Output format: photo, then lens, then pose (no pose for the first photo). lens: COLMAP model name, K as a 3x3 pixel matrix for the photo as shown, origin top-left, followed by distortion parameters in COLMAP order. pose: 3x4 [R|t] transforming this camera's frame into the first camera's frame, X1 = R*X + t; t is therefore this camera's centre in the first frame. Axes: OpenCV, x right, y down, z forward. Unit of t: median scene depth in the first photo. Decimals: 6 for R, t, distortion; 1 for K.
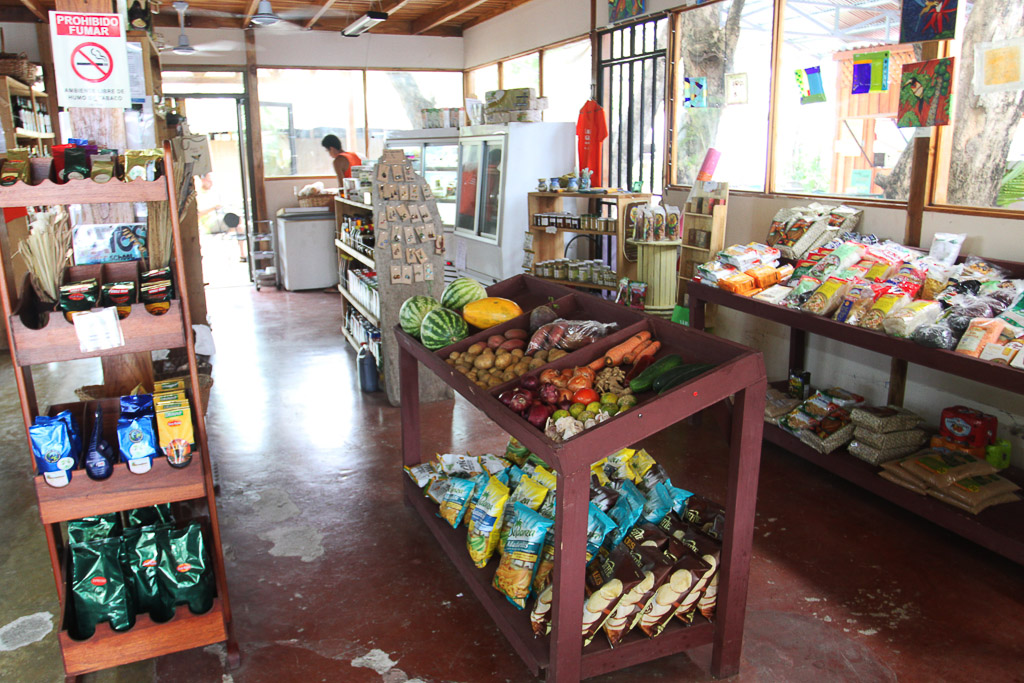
lens RADIAL K [[783.1, 0, 511.2], [0, 783.1, 342.6], [0, 0, 1]] dist [-0.073990, 0.026822]
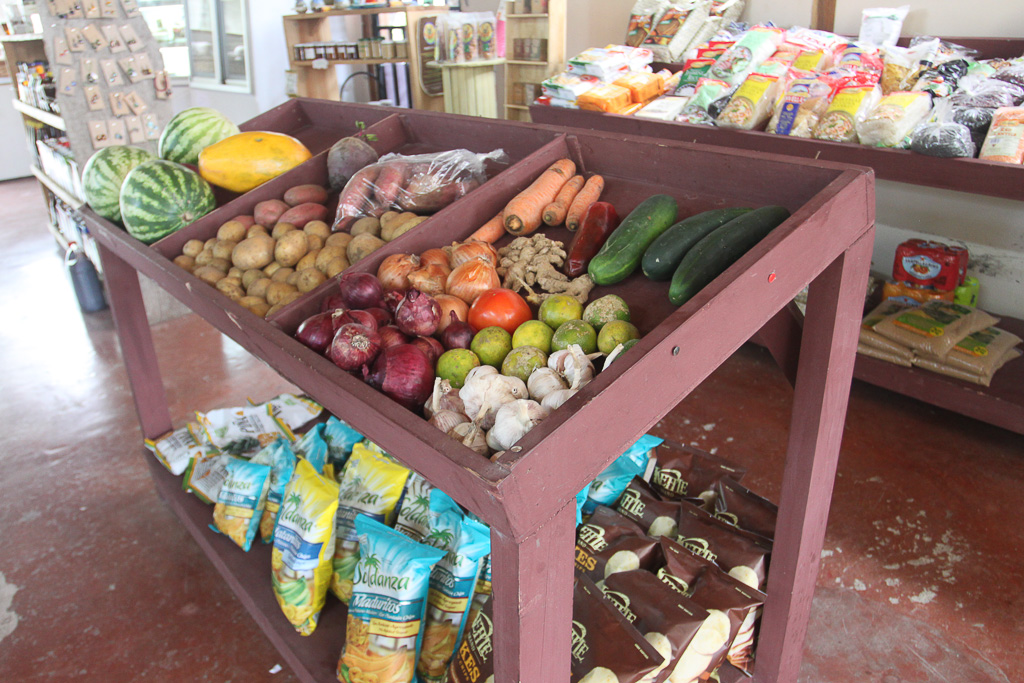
lens RADIAL K [[783.1, 0, 511.5], [0, 783.1, 341.4], [0, 0, 1]] dist [-0.073990, 0.026822]
pose [[0.954640, -0.144778, 0.260195, -0.011873], [0.099430, 0.978674, 0.179755, 0.005746], [-0.280671, -0.145730, 0.948676, 0.414330]]
